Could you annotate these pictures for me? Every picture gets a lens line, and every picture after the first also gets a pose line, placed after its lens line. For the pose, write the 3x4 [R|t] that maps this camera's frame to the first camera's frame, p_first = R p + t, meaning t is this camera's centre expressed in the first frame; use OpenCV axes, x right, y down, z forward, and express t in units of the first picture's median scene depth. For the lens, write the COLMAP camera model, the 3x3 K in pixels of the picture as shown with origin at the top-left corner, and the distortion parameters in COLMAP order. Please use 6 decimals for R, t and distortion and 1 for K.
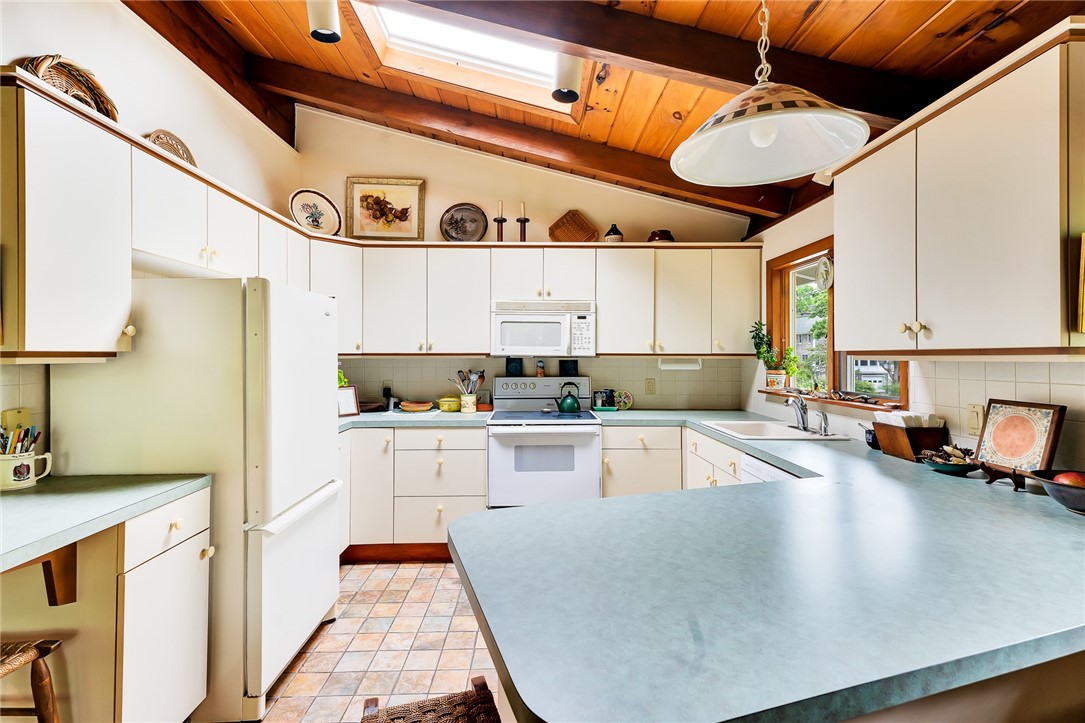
lens RADIAL K [[488.4, 0, 540.0], [0, 488.4, 351.1], [0, 0, 1]] dist [0.028222, -0.000808]
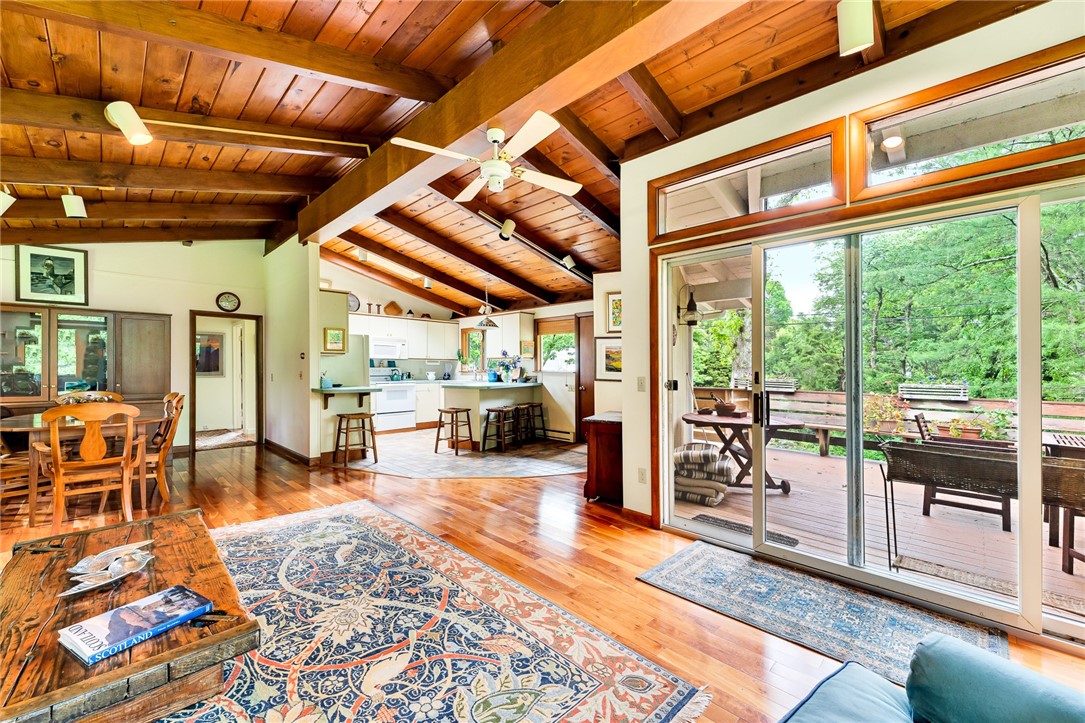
lens RADIAL K [[426.8, 0, 536.2], [0, 426.8, 377.7], [0, 0, 1]] dist [0.000189, -0.000015]
pose [[0.719724, -0.014581, 0.694107, -0.989652], [-0.009023, 0.999499, 0.030353, 0.034214], [-0.694202, -0.028108, 0.719231, -1.176634]]
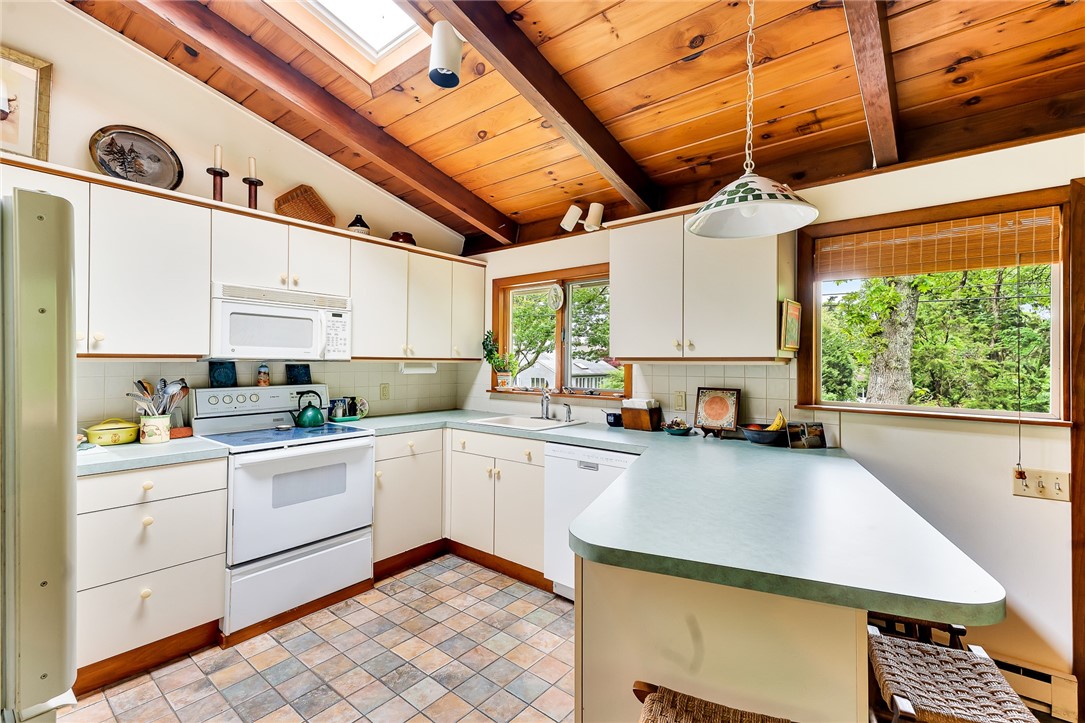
lens RADIAL K [[485.3, 0, 529.6], [0, 485.3, 356.7], [0, 0, 1]] dist [0.027812, -0.000248]
pose [[0.658634, 0.010218, 0.752394, -0.323854], [-0.012847, 0.999915, -0.002333, 0.002392], [-0.752354, -0.008130, 0.658709, 0.164956]]
